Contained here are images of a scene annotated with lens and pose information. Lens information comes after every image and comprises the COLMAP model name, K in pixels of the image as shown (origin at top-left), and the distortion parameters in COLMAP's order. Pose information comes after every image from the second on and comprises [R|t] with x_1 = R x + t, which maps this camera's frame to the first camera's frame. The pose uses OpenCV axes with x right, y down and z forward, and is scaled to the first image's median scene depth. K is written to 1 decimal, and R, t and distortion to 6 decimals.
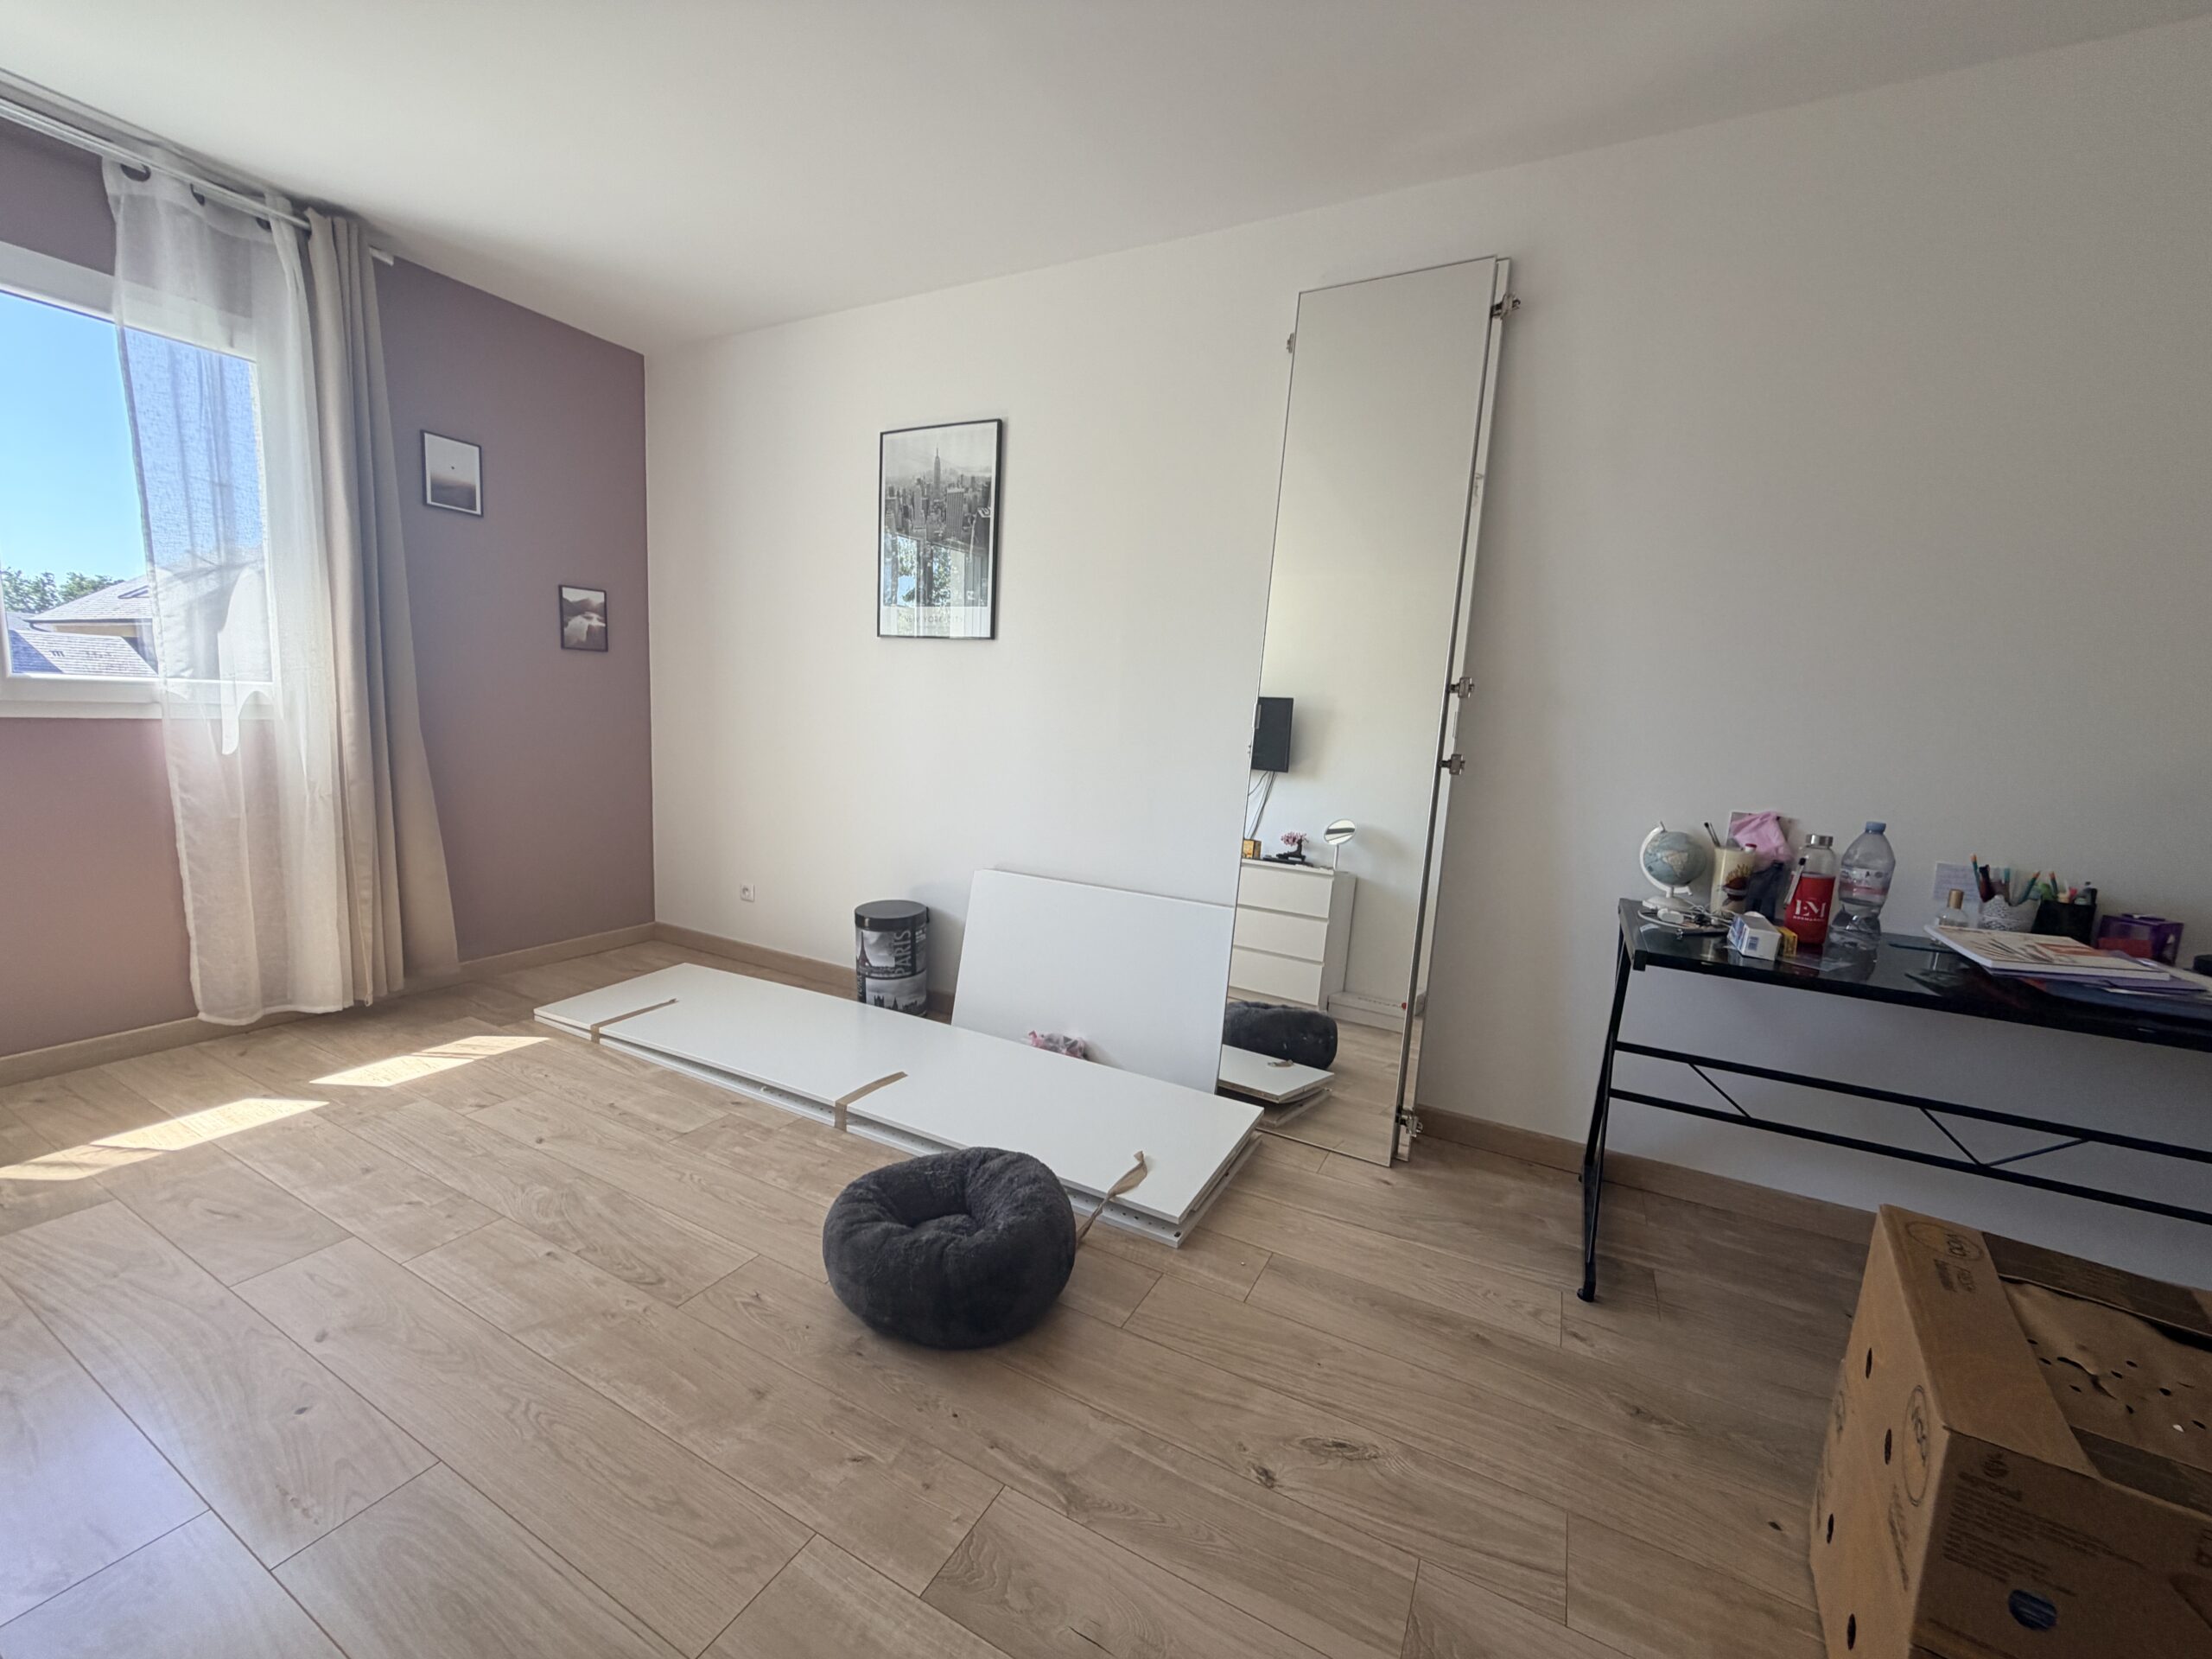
lens RADIAL K [[881.5, 0, 1099.4], [0, 881.5, 833.8], [0, 0, 1]] dist [-0.001369, 0.000279]
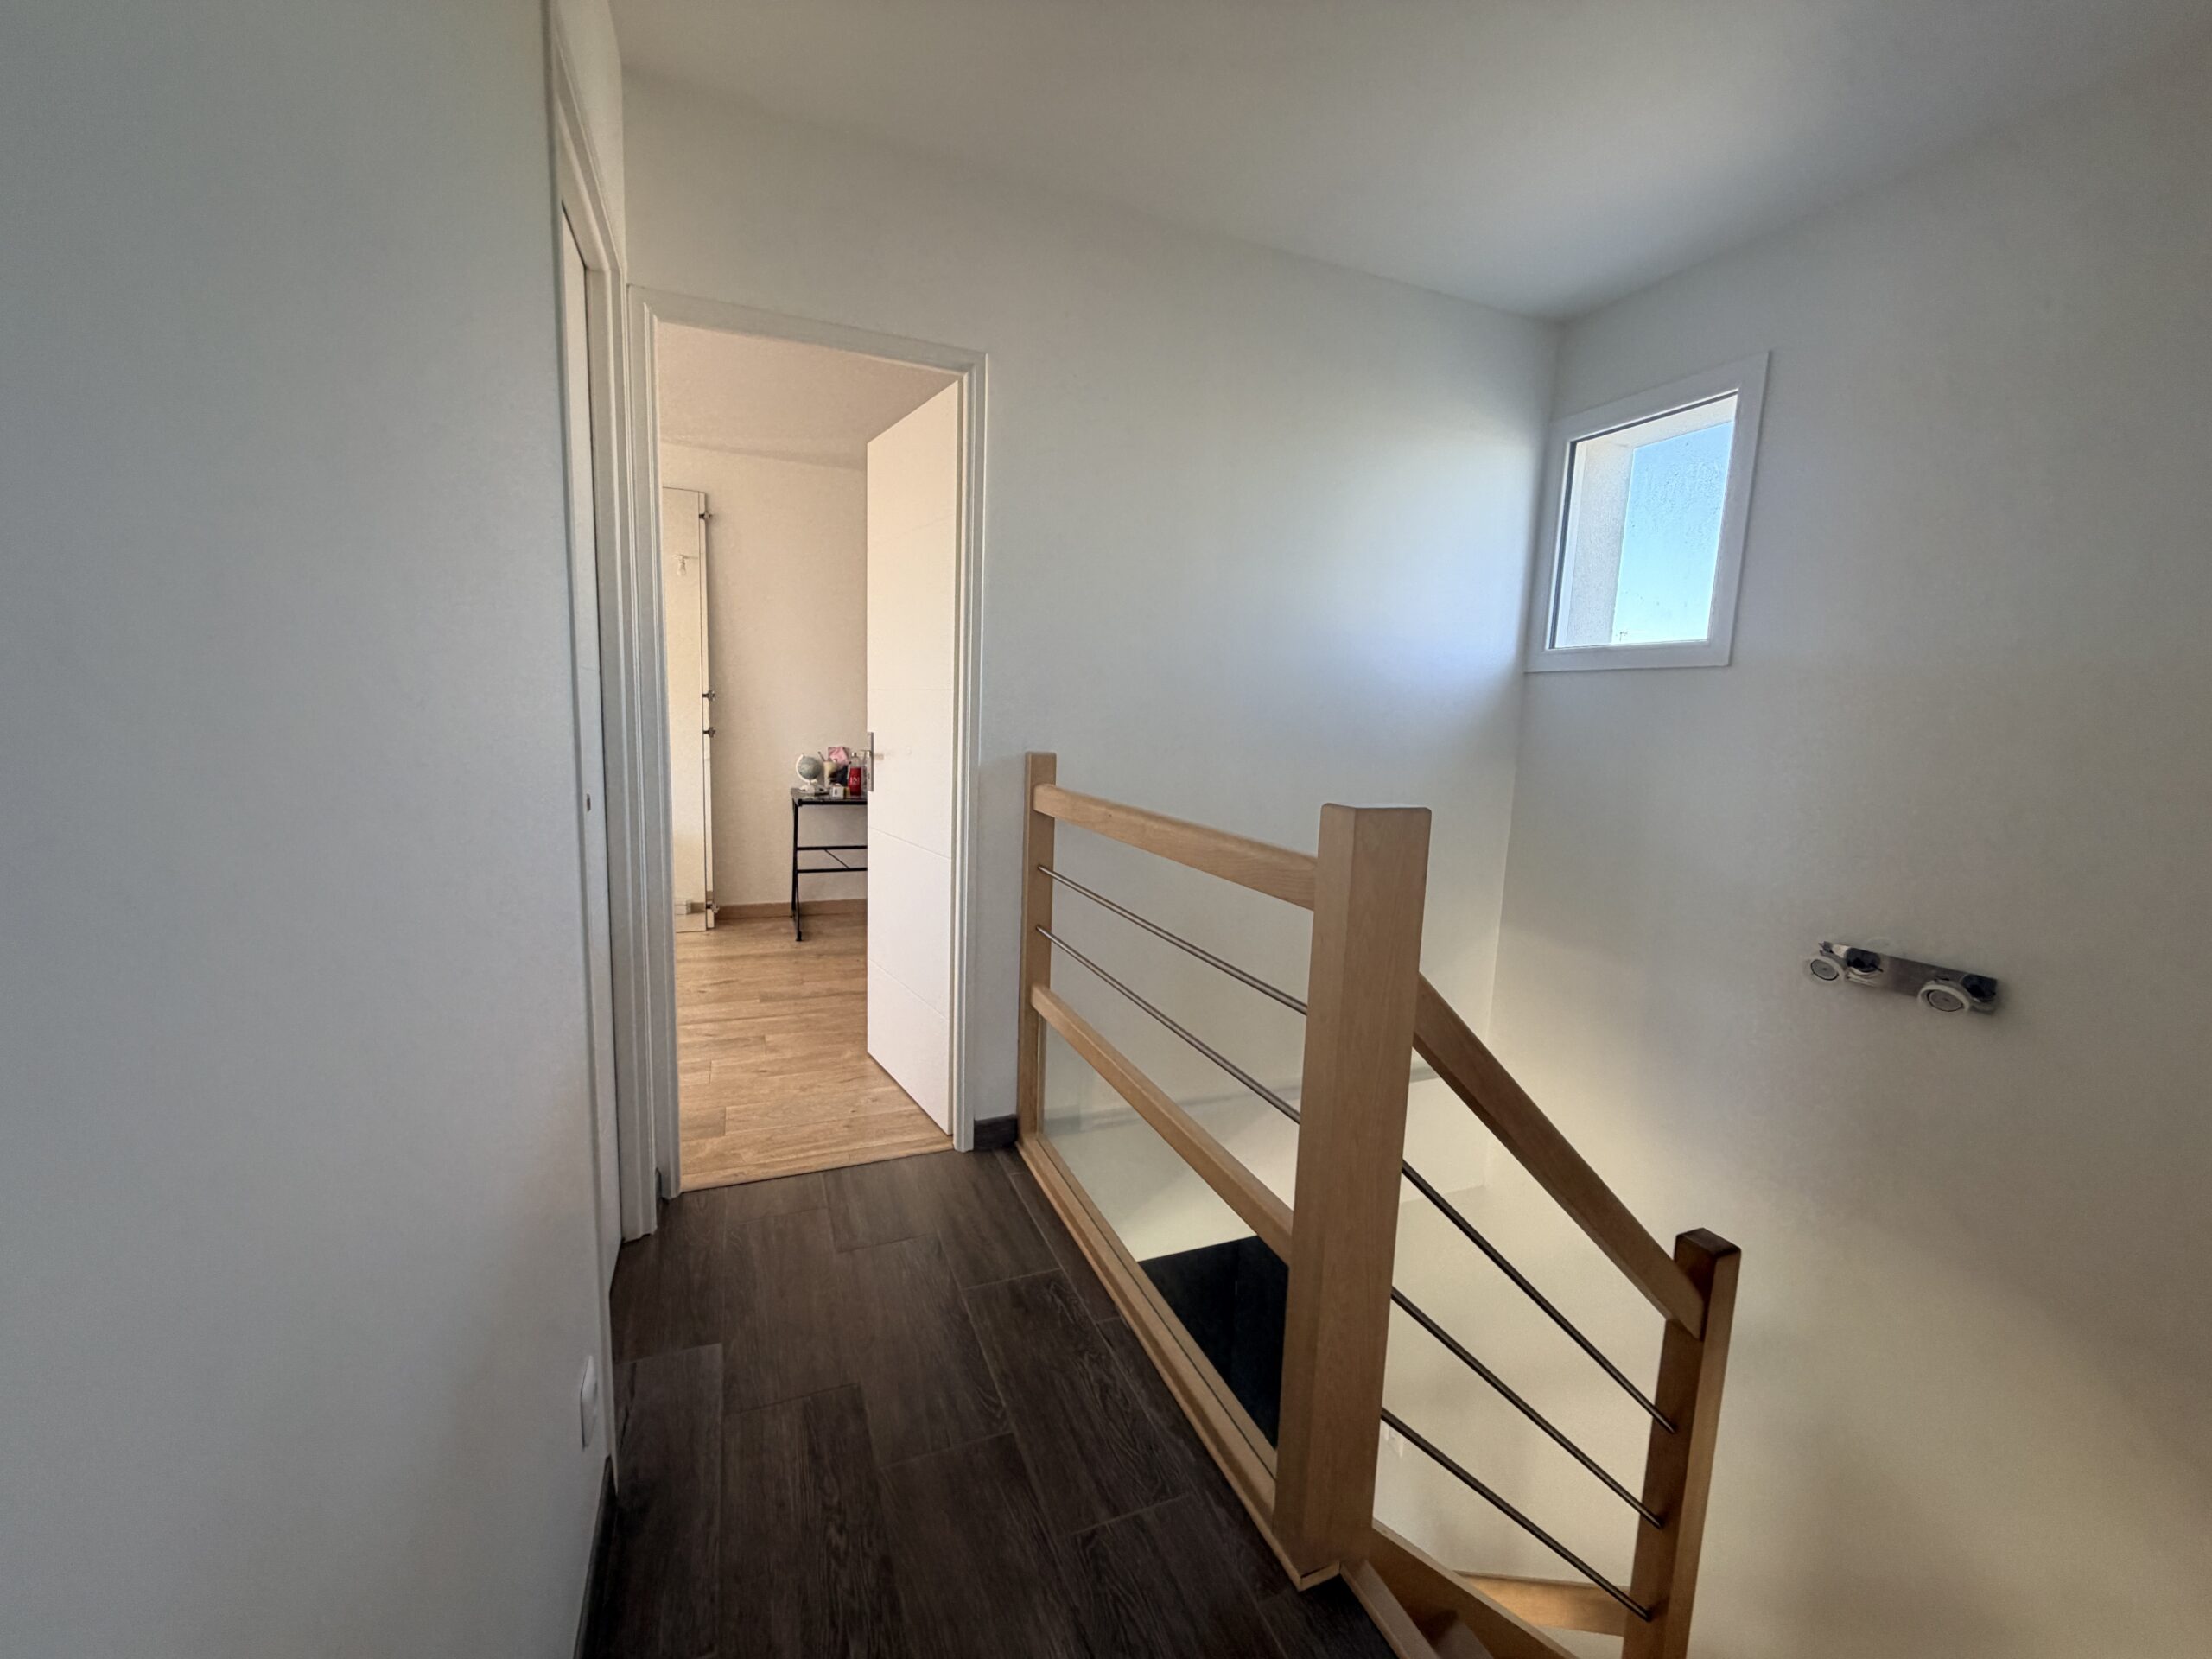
lens RADIAL K [[881.5, 0, 1099.0], [0, 881.5, 831.2], [0, 0, 1]] dist [-0.001369, 0.000279]
pose [[0.638030, -0.127097, 0.759450, -0.683232], [0.101155, 0.991571, 0.080960, 0.084958], [-0.763338, 0.025167, 0.645509, -1.140454]]
